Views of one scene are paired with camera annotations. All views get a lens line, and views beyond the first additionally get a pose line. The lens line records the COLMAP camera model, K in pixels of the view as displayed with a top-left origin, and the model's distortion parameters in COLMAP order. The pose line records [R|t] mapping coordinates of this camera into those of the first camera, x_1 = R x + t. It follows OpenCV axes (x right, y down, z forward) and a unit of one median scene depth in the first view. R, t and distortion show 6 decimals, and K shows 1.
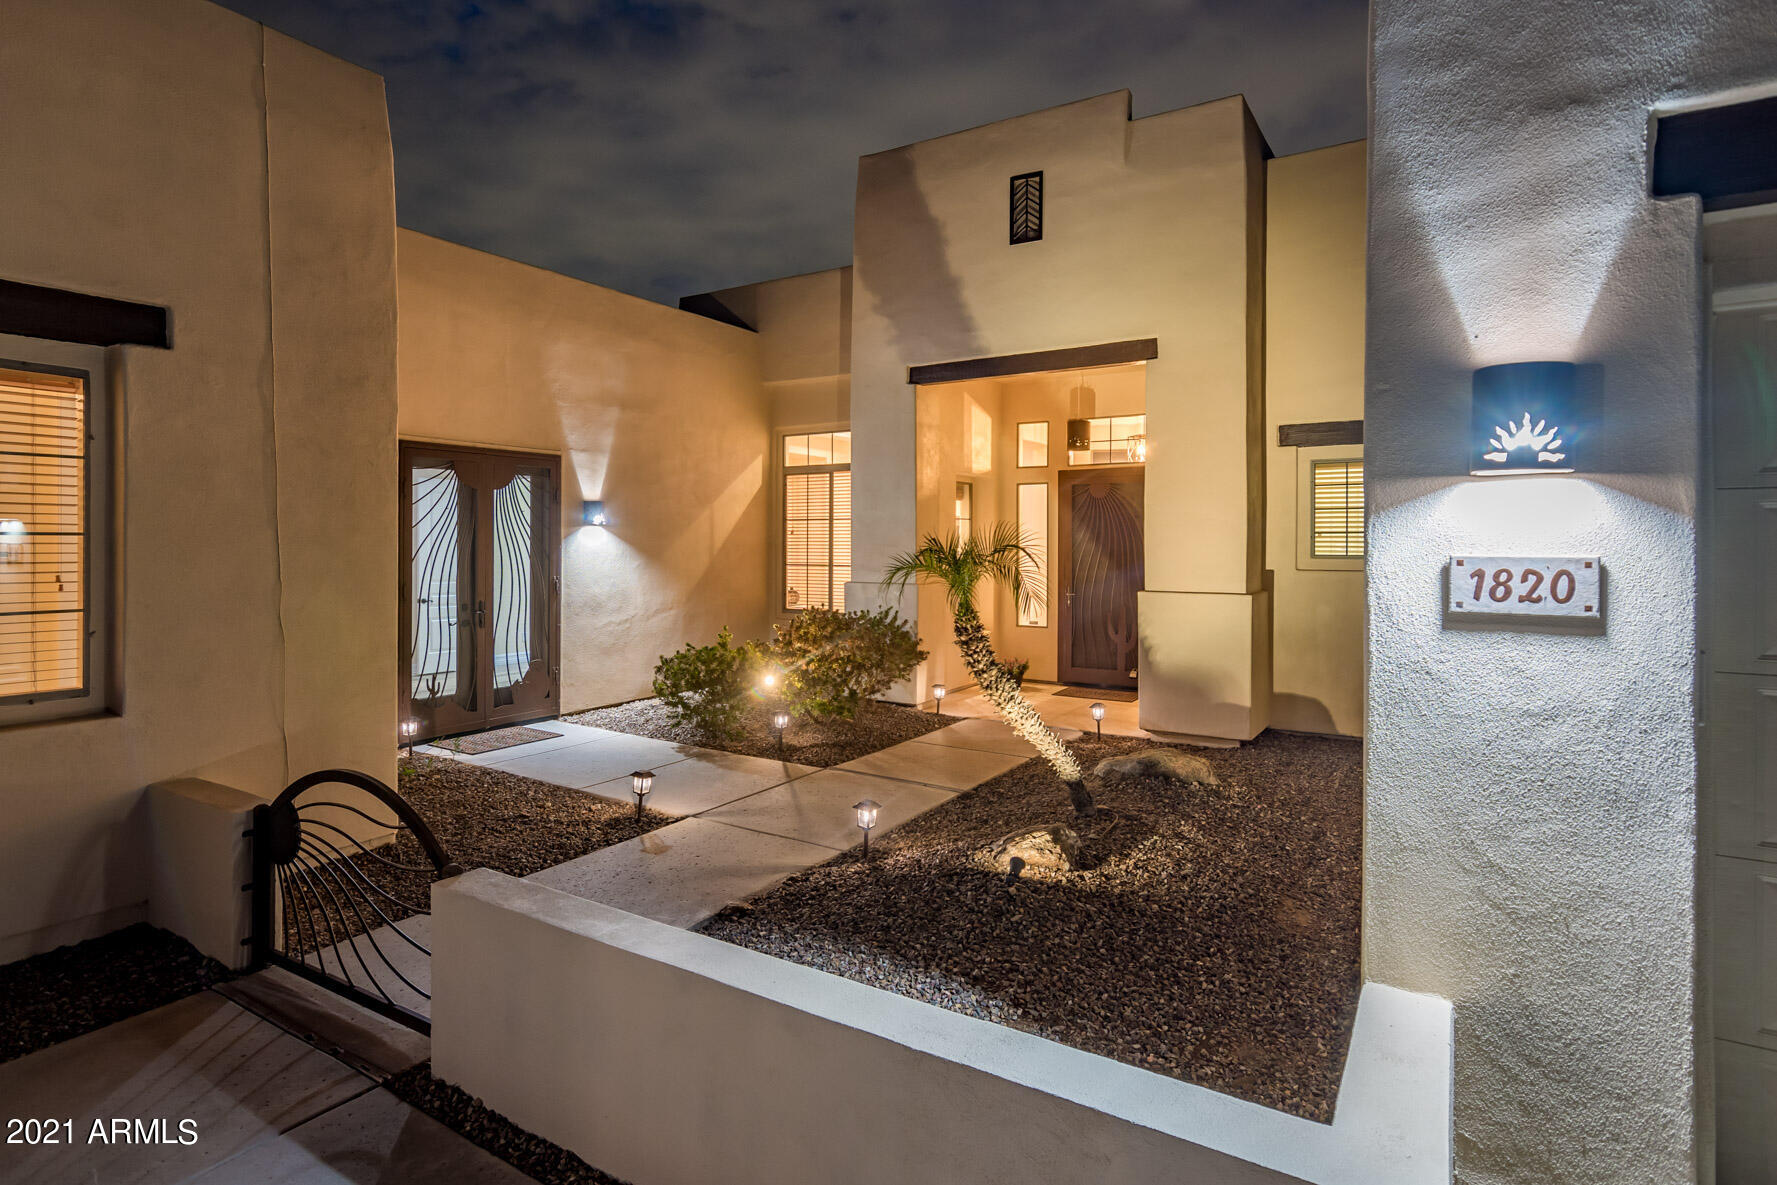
lens RADIAL K [[848.6, 0, 895.6], [0, 848.6, 546.4], [0, 0, 1]] dist [-0.000486, -0.000043]
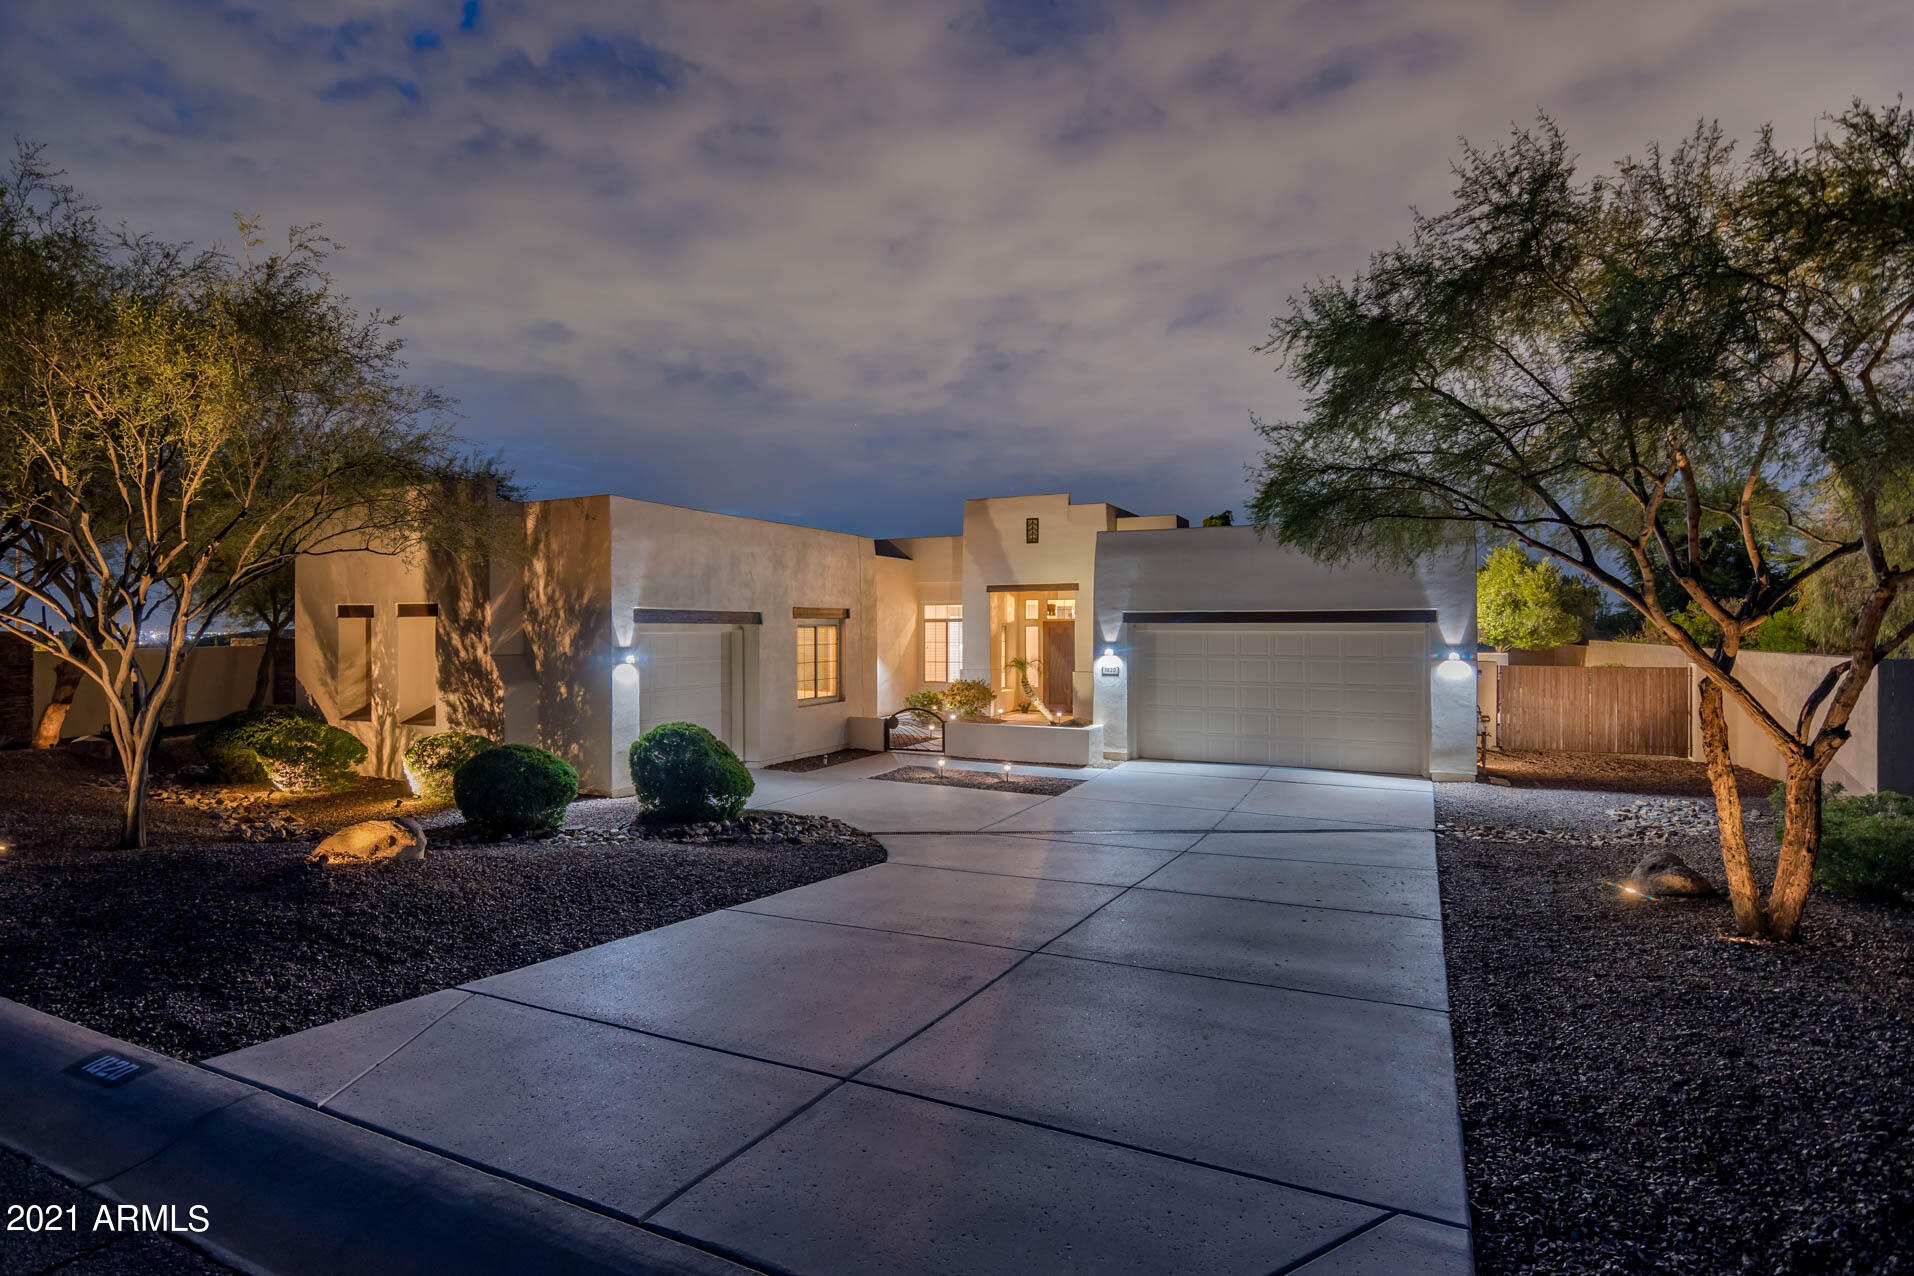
lens RADIAL K [[871.8, 0, 957.0], [0, 871.8, 638.0], [0, 0, 1]] dist [-0.000813, -0.000062]
pose [[0.993755, -0.004211, 0.111502, -0.341474], [0.003090, 0.999943, 0.010229, -0.073650], [-0.111539, -0.009820, 0.993712, -1.496844]]
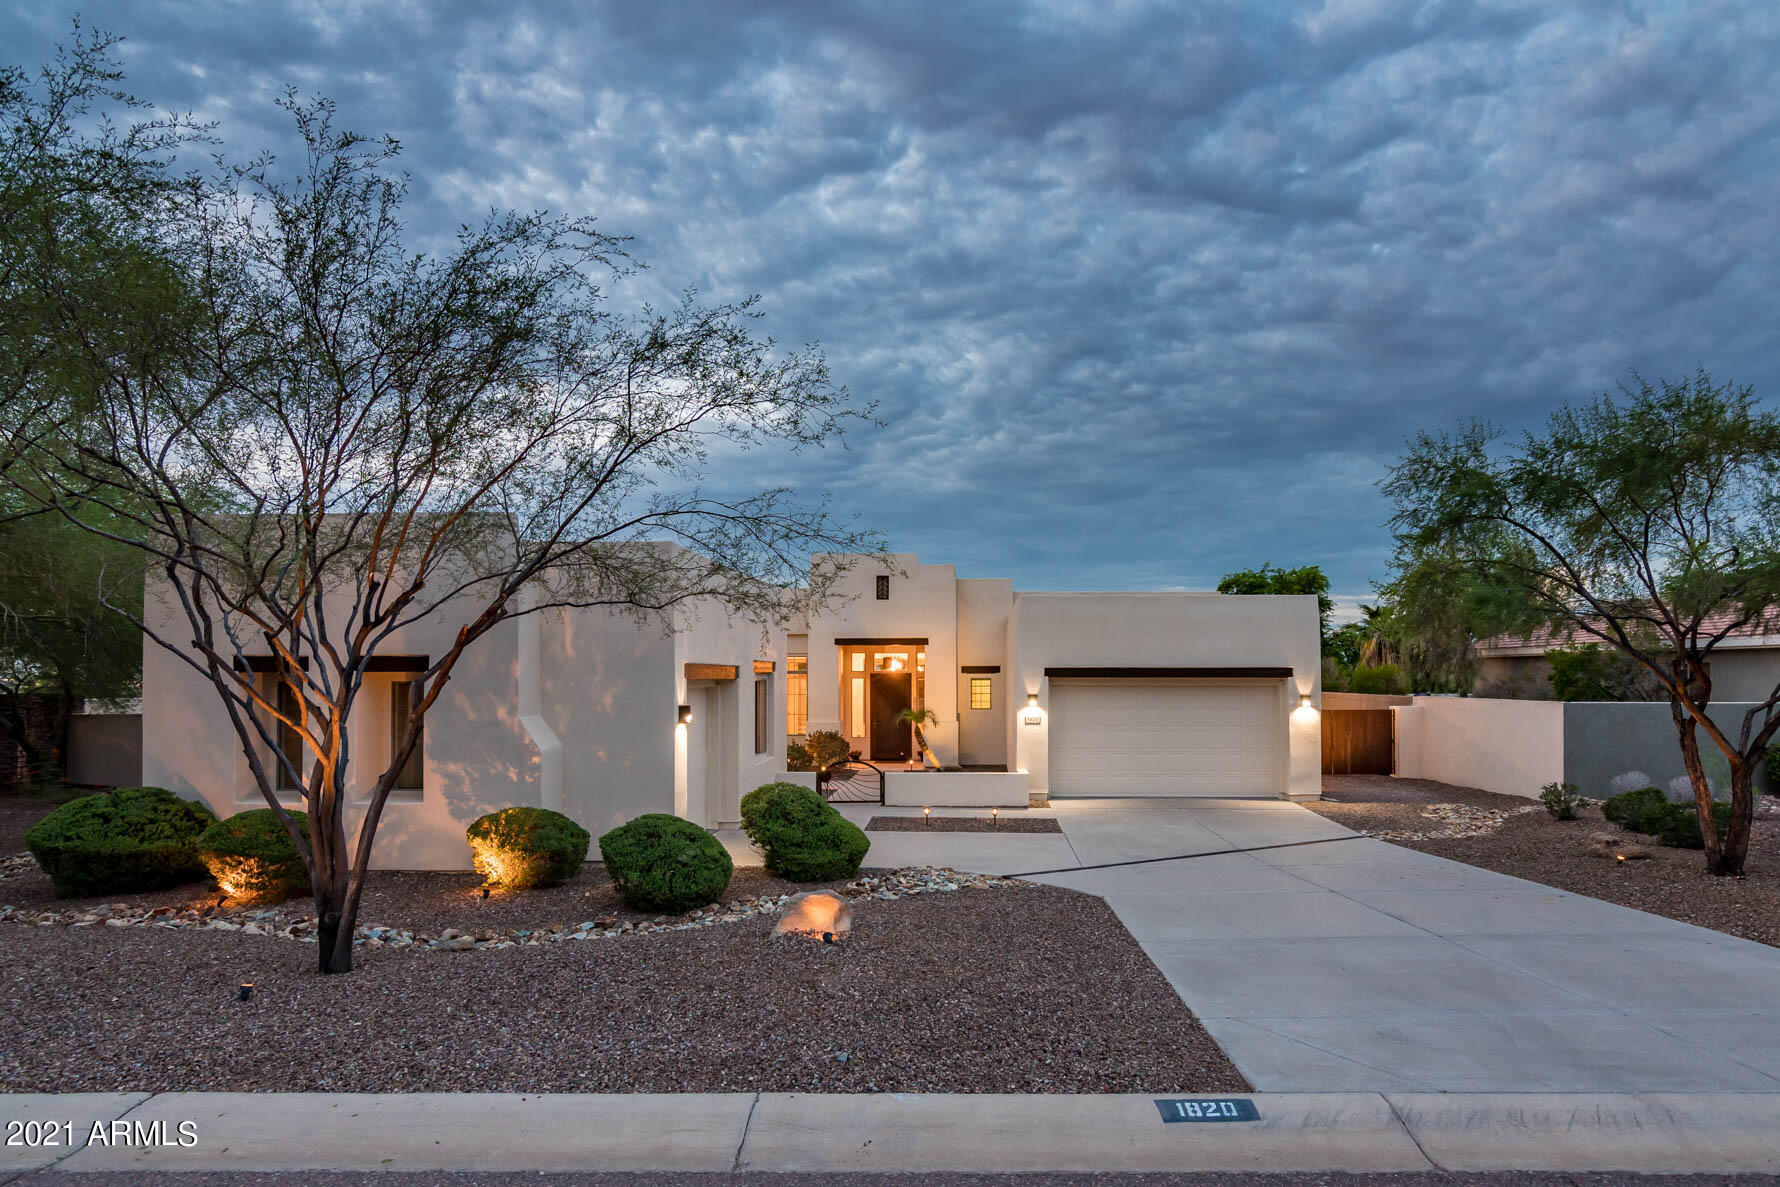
lens RADIAL K [[885.9, 0, 892.4], [0, 885.9, 661.5], [0, 0, 1]] dist [0.001034, 0.000409]
pose [[0.867419, 0.004889, 0.497554, -1.102991], [0.003125, 0.999878, -0.015272, -0.090759], [-0.497568, 0.014802, 0.867299, -1.352748]]
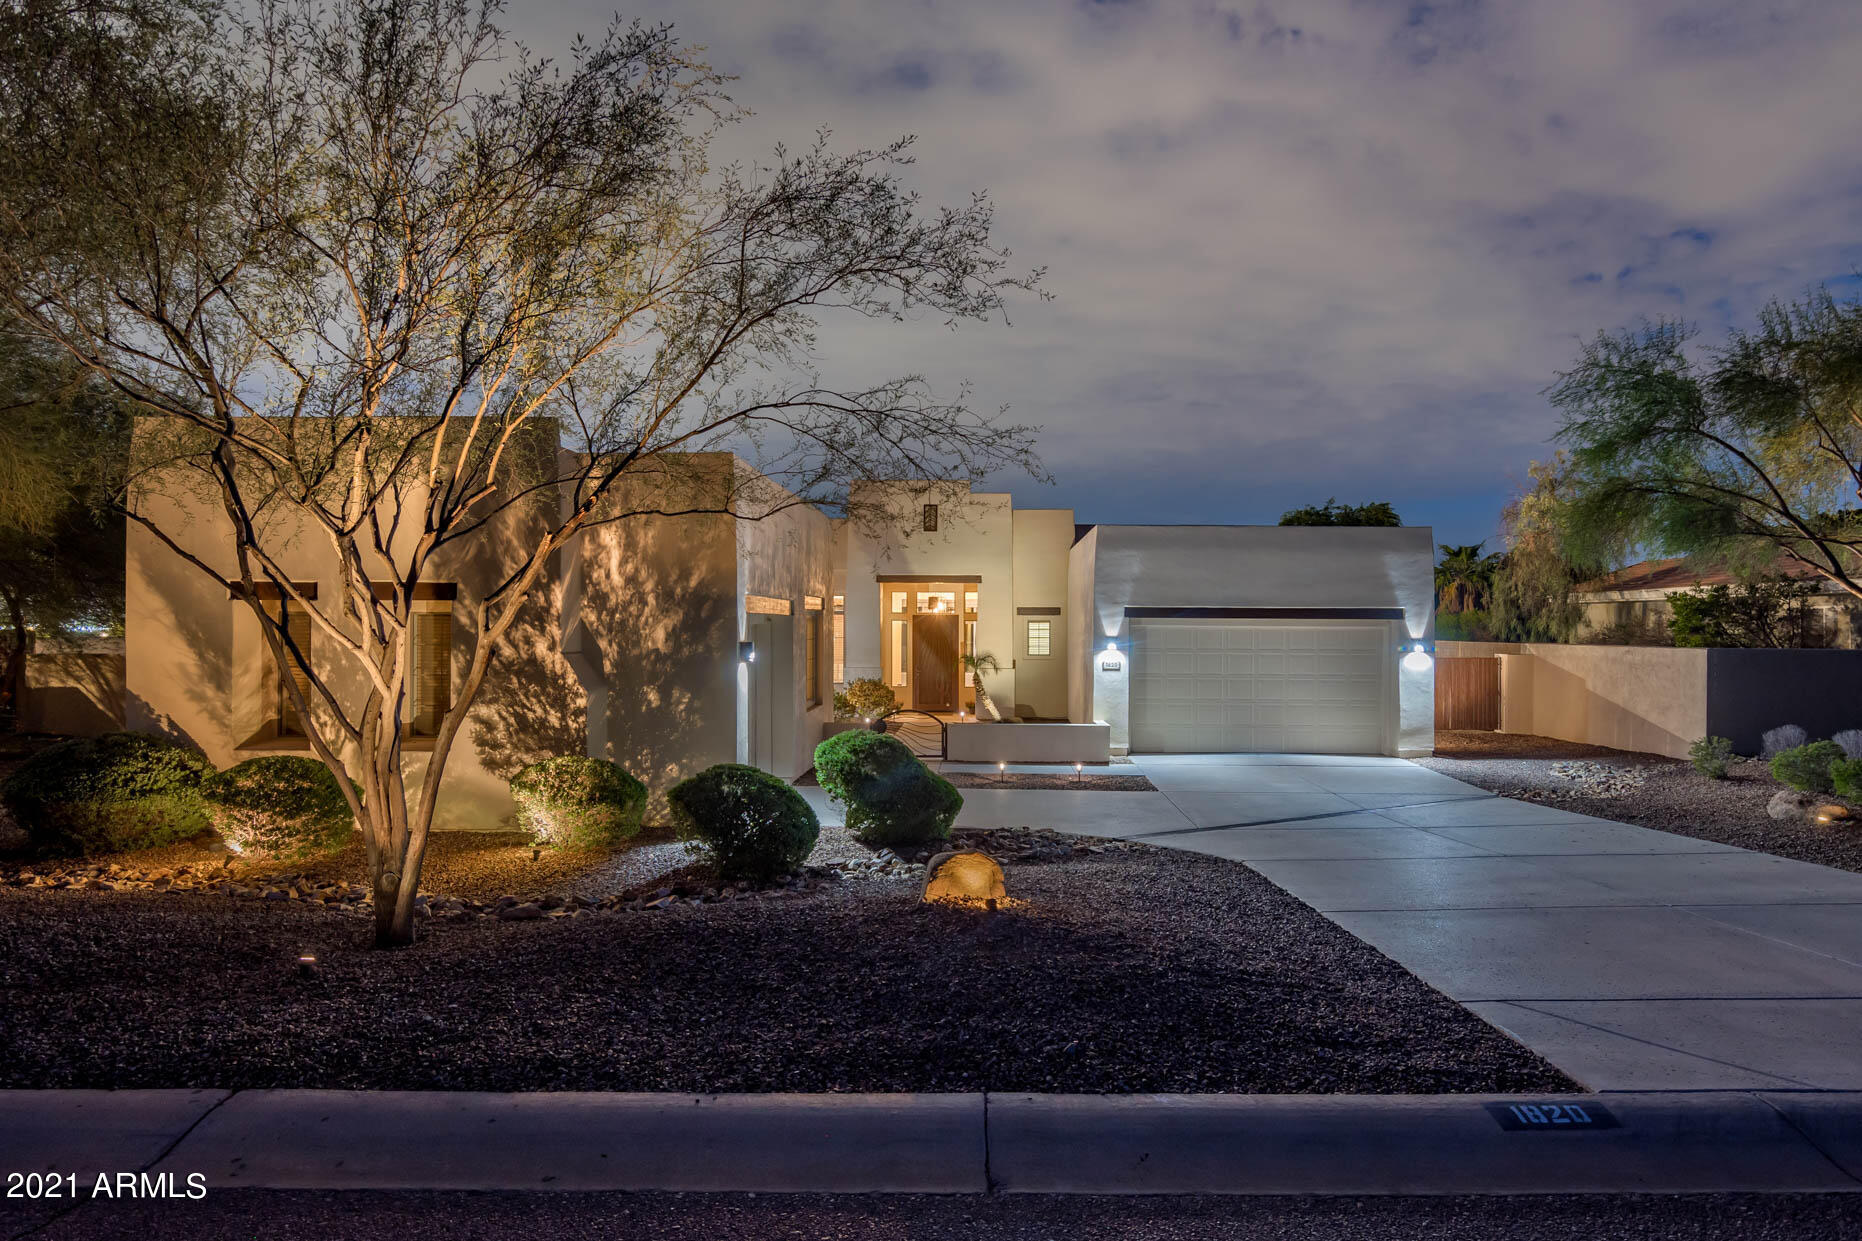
lens RADIAL K [[968.8, 0, 901.3], [0, 968.8, 621.3], [0, 0, 1]] dist [-0.001368, -0.000001]
pose [[0.863669, 0.004081, 0.504044, -1.175901], [-0.002387, 0.999989, -0.004008, -0.068354], [-0.504055, 0.002259, 0.863669, -1.240221]]
